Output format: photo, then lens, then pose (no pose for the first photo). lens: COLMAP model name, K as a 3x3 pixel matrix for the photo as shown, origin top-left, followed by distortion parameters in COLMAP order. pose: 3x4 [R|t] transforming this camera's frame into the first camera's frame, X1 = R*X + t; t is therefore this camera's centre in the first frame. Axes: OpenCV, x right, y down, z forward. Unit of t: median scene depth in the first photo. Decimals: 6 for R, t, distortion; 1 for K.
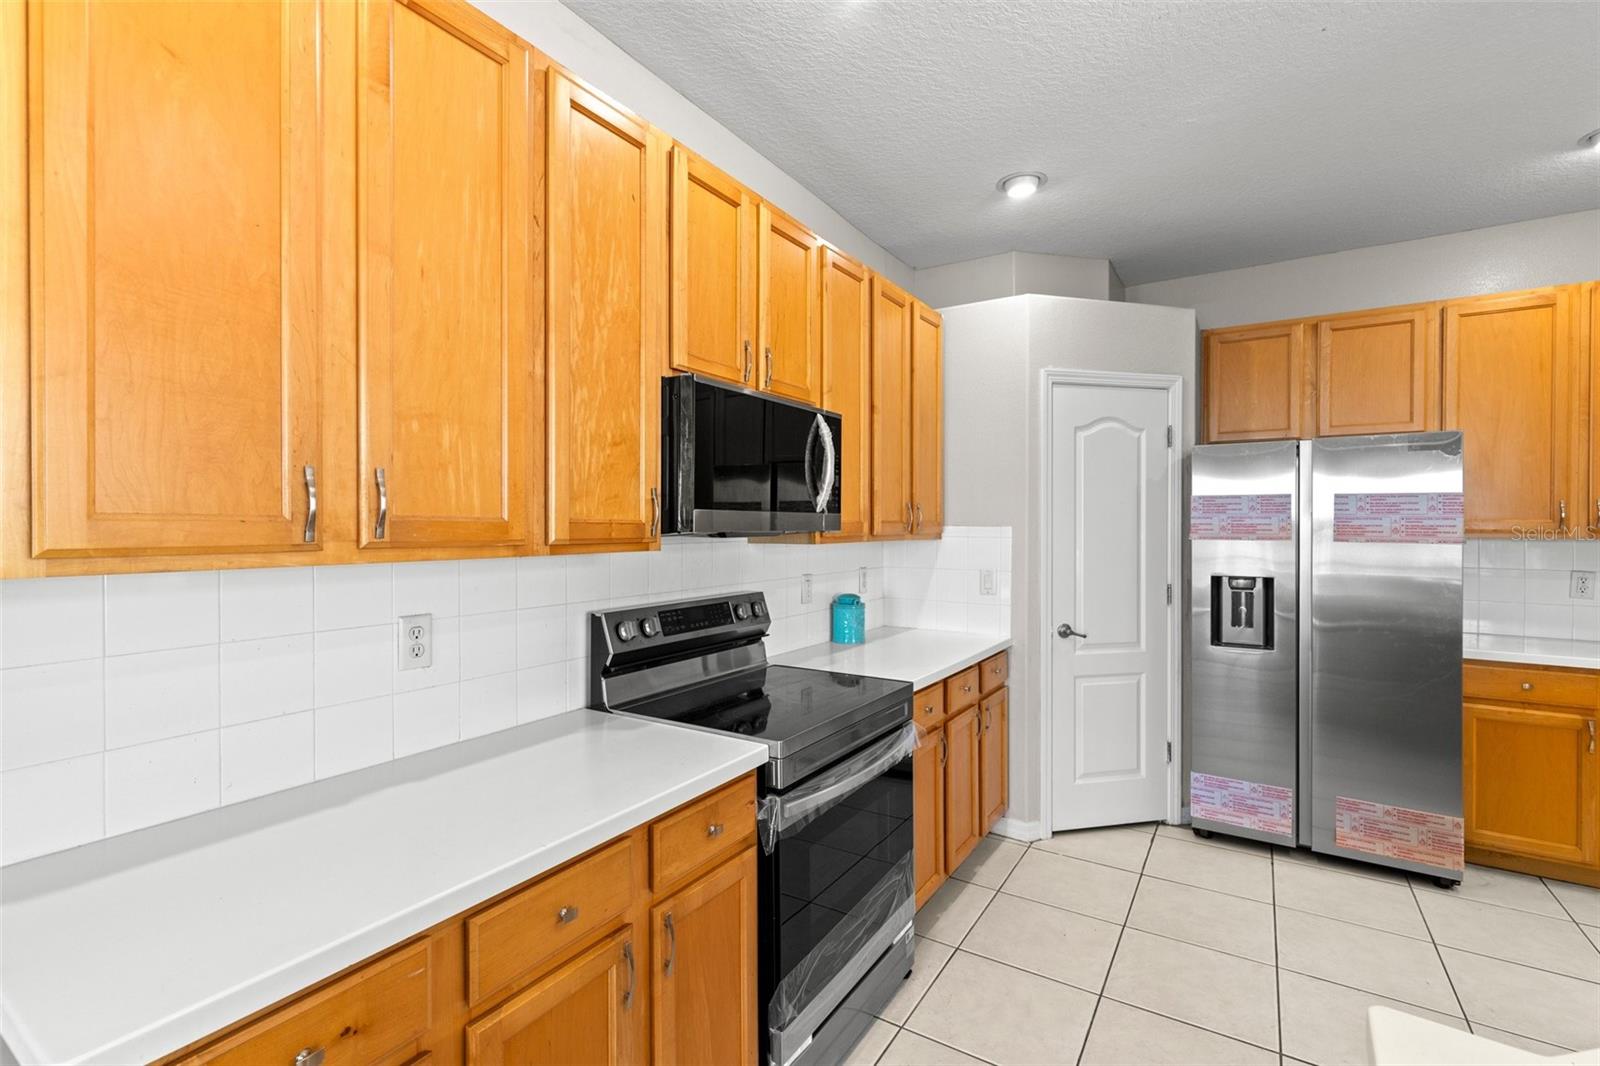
lens RADIAL K [[724.7, 0, 795.7], [0, 724.7, 528.2], [0, 0, 1]] dist [0.009096, -0.002150]
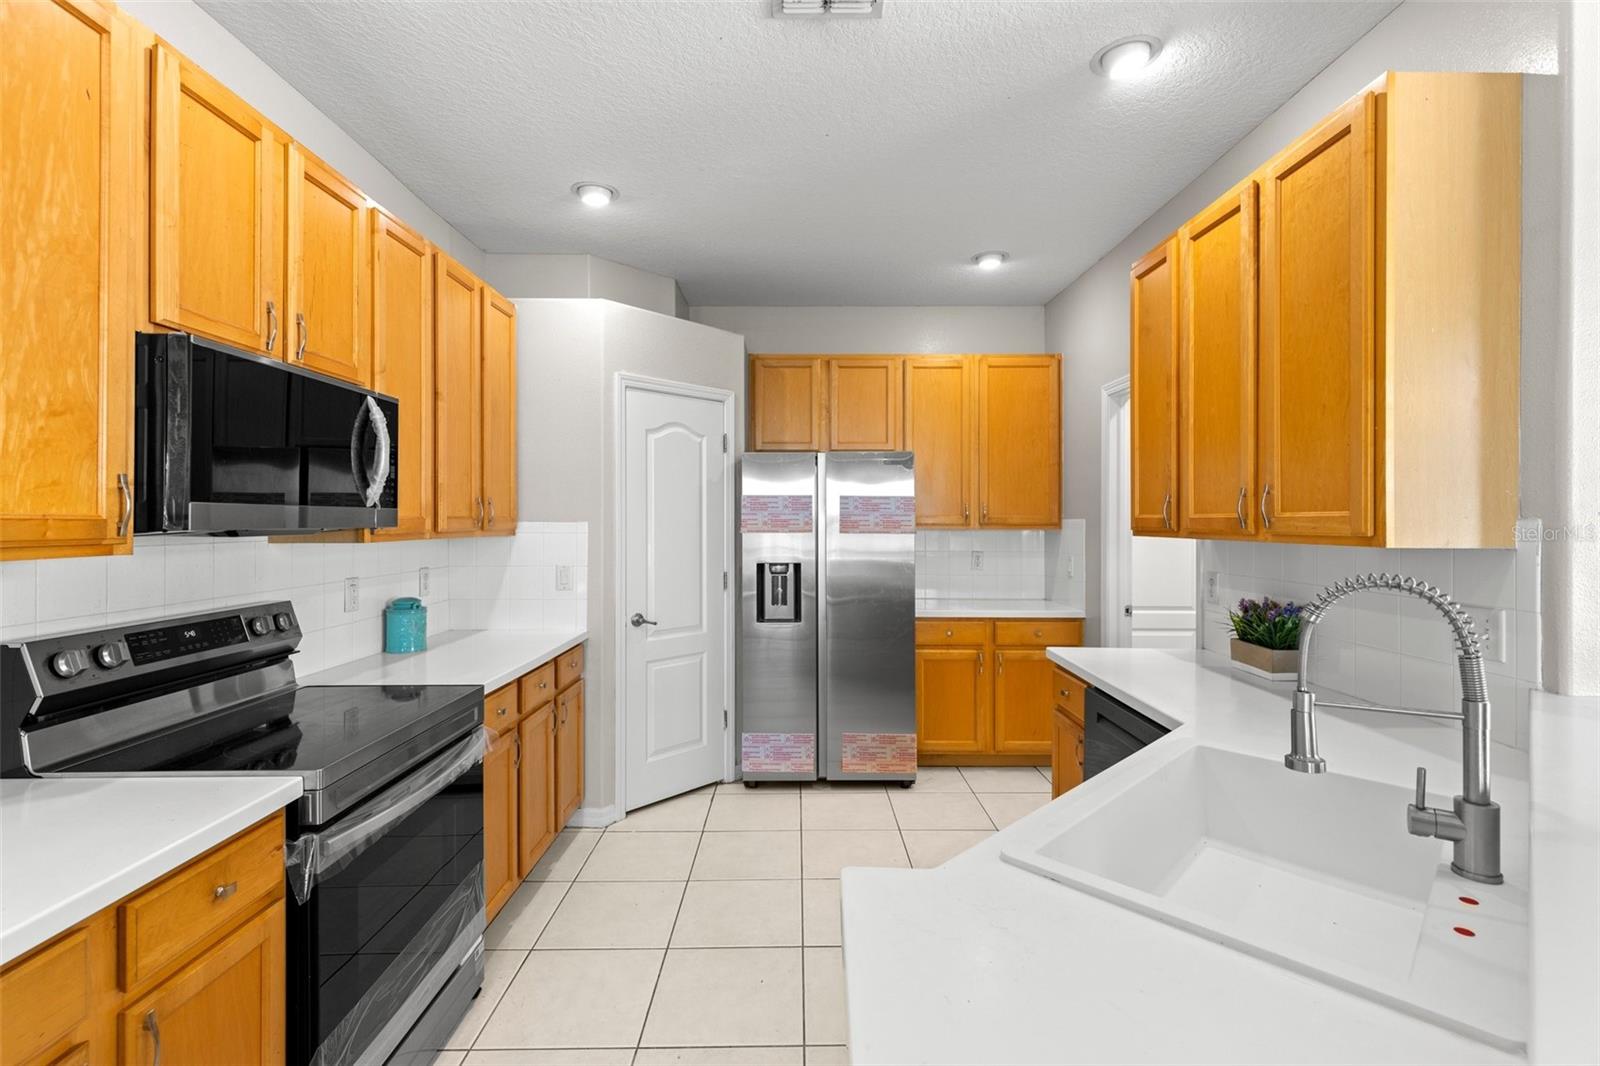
lens RADIAL K [[724.7, 0, 803.4], [0, 724.7, 516.3], [0, 0, 1]] dist [0.009096, -0.002150]
pose [[0.838309, 0.001216, 0.545194, -0.006796], [0.004579, 0.999947, -0.009271, 0.000341], [-0.545177, 0.010268, 0.838258, -0.032236]]
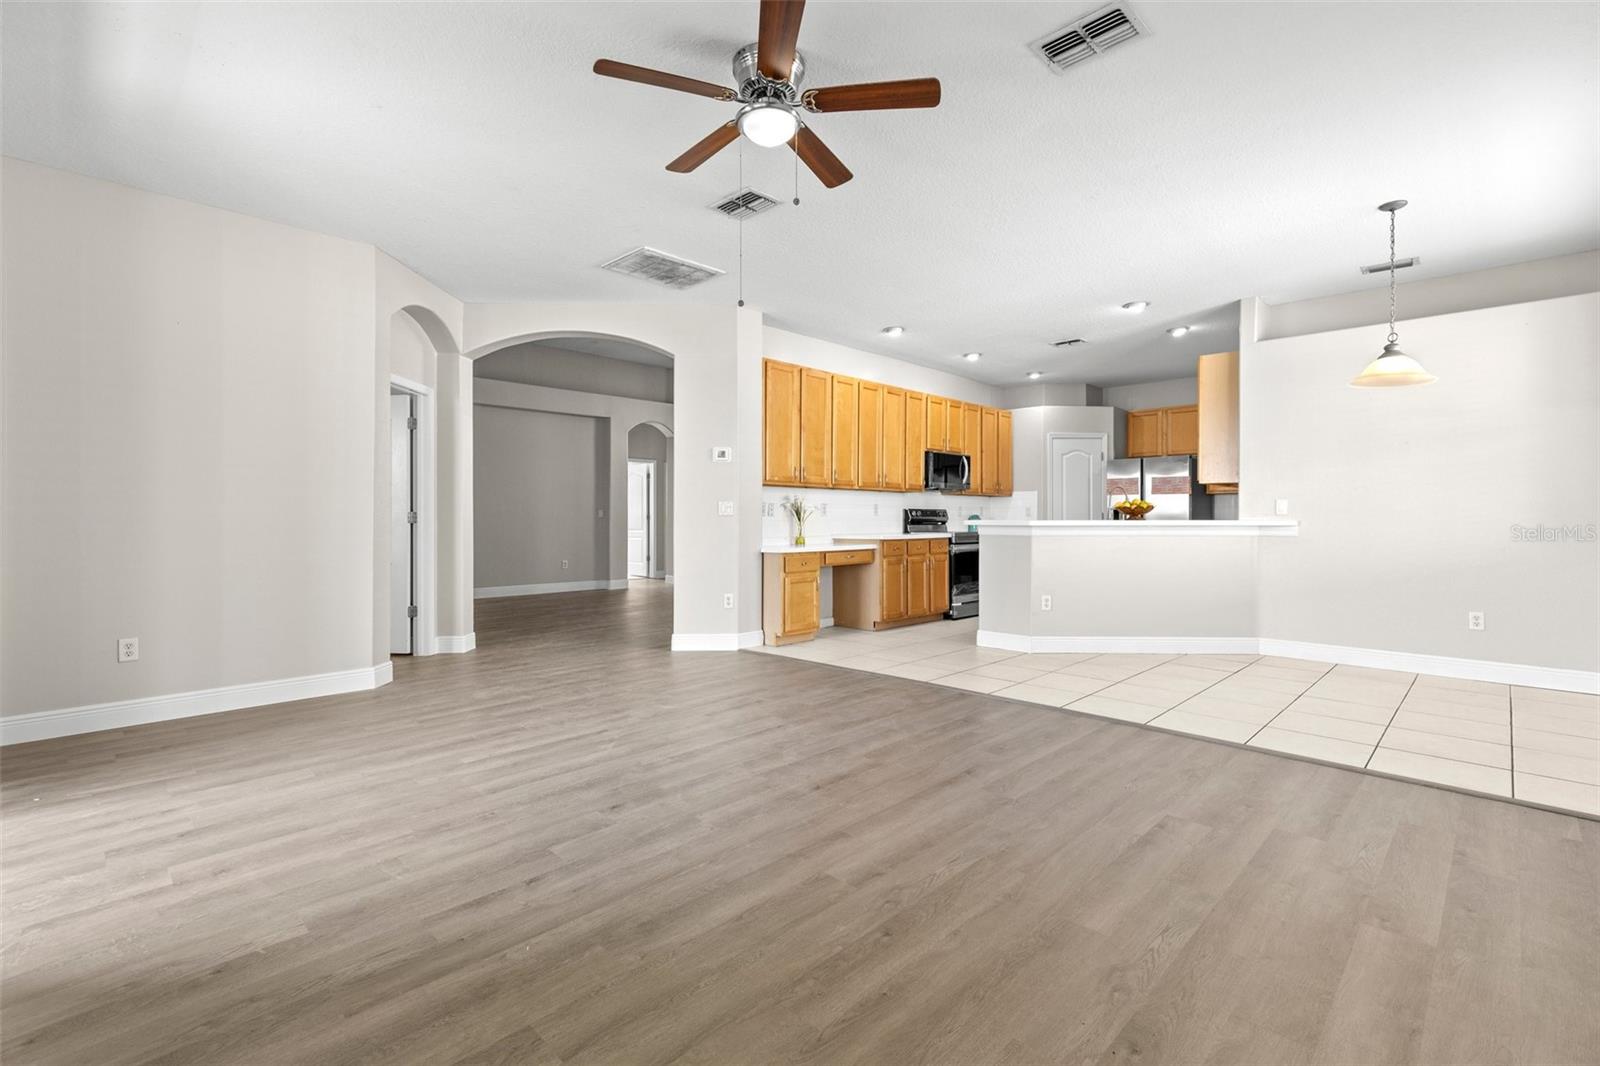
lens RADIAL K [[724.7, 0, 810.2], [0, 724.7, 526.8], [0, 0, 1]] dist [0.009096, -0.002150]
pose [[0.981775, -0.000422, -0.190048, -0.025255], [0.001041, 0.999994, 0.003158, 0.147114], [0.190046, -0.003298, 0.981770, -2.198704]]
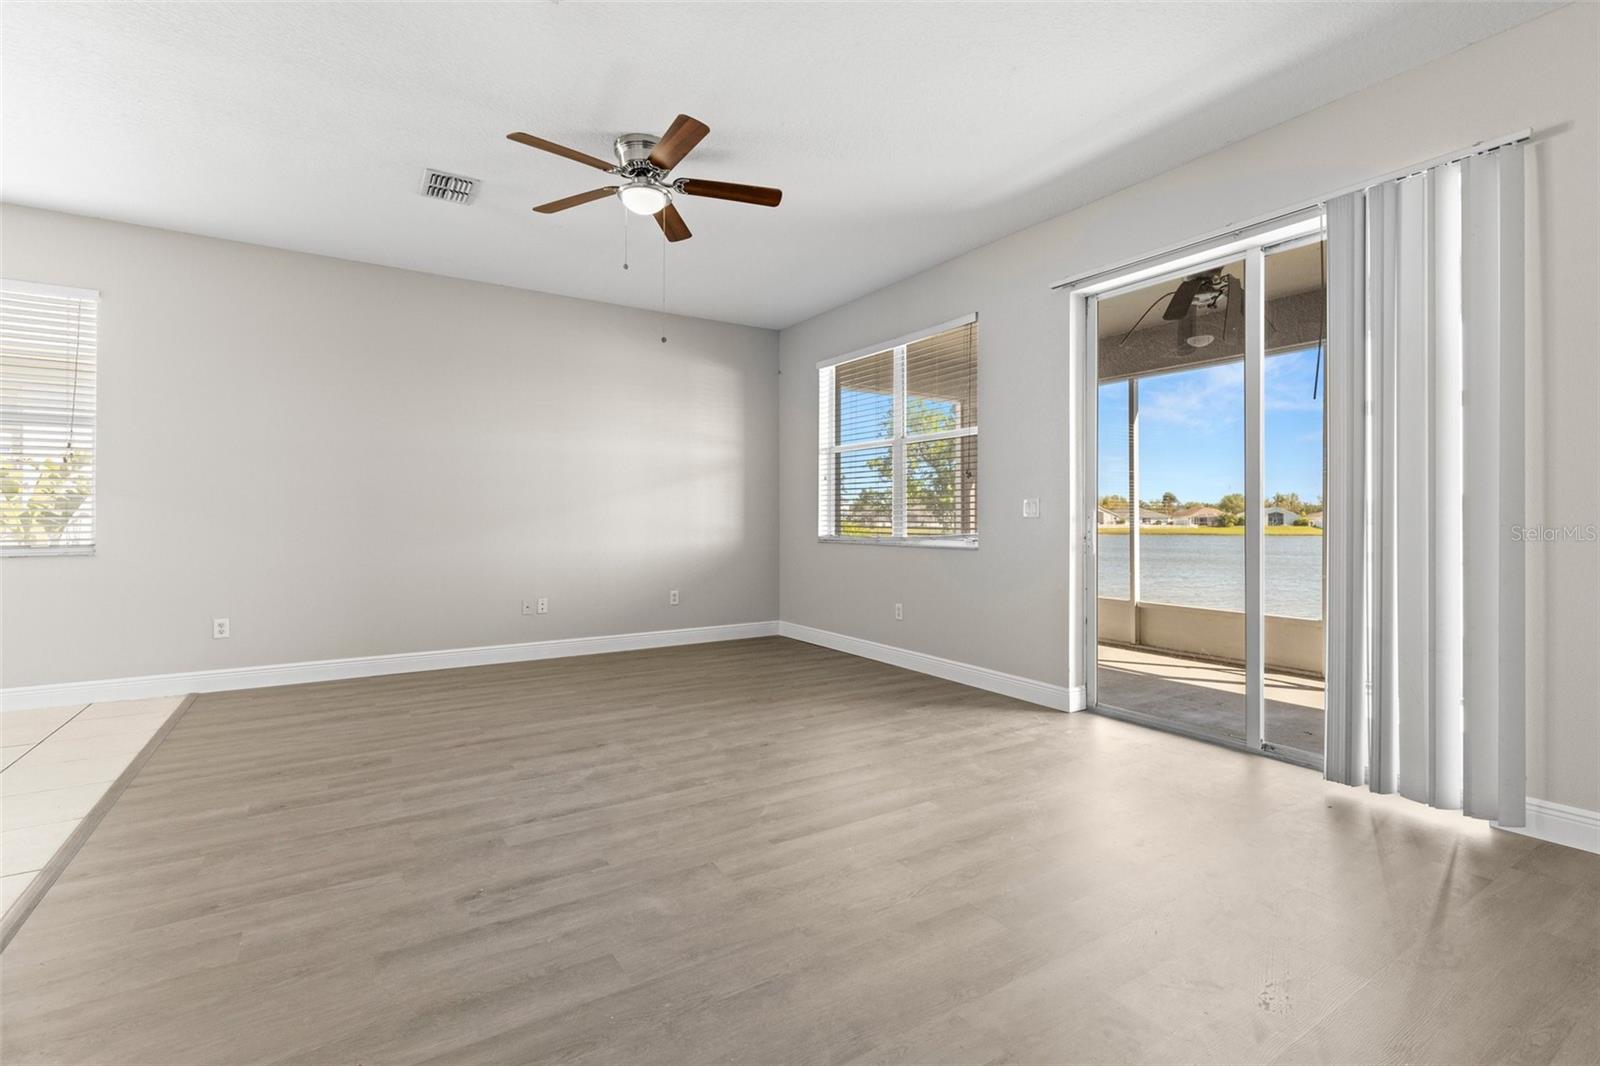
lens RADIAL K [[724.7, 0, 809.4], [0, 724.7, 522.1], [0, 0, 1]] dist [0.009096, -0.002150]
pose [[-0.916767, -0.005974, 0.399377, -1.057772], [-0.000950, 0.999918, 0.012776, 0.126426], [-0.399421, 0.011334, -0.916698, -0.135518]]
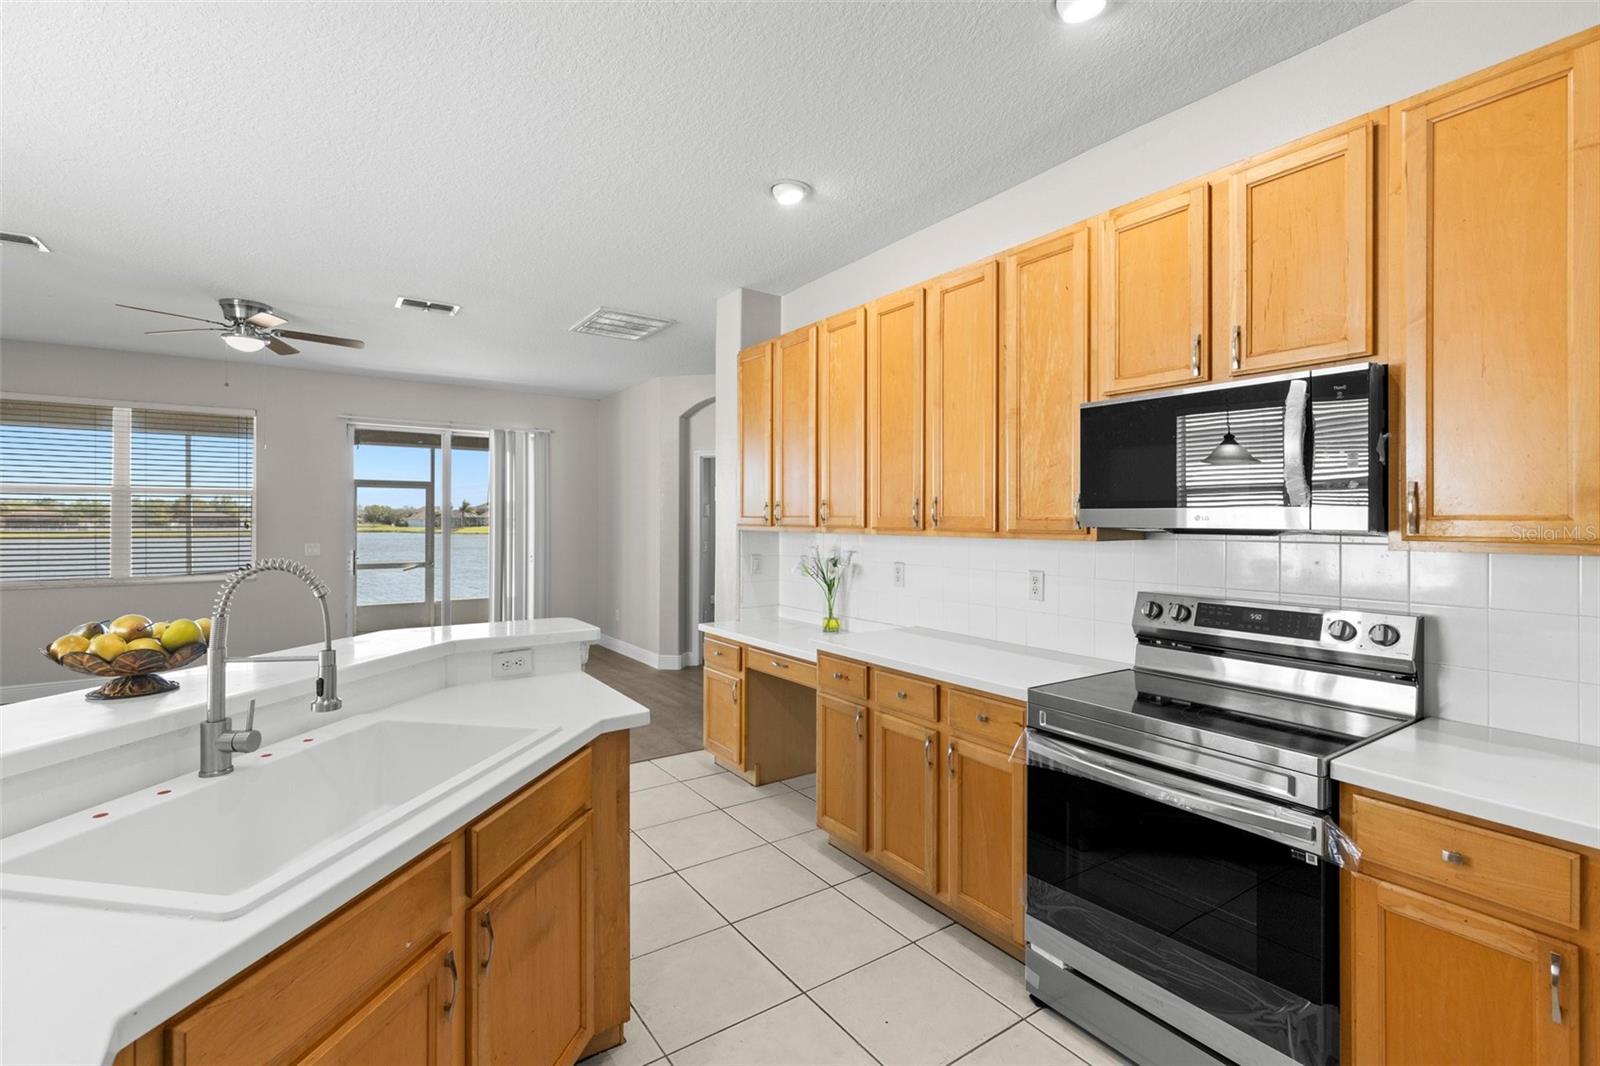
lens RADIAL K [[724.7, 0, 766.2], [0, 724.7, 520.1], [0, 0, 1]] dist [0.009096, -0.002150]
pose [[-0.405350, -0.001627, -0.914160, 0.823817], [-0.007905, 0.999967, 0.001725, -0.002340], [0.914128, 0.007926, -0.405349, 0.658789]]
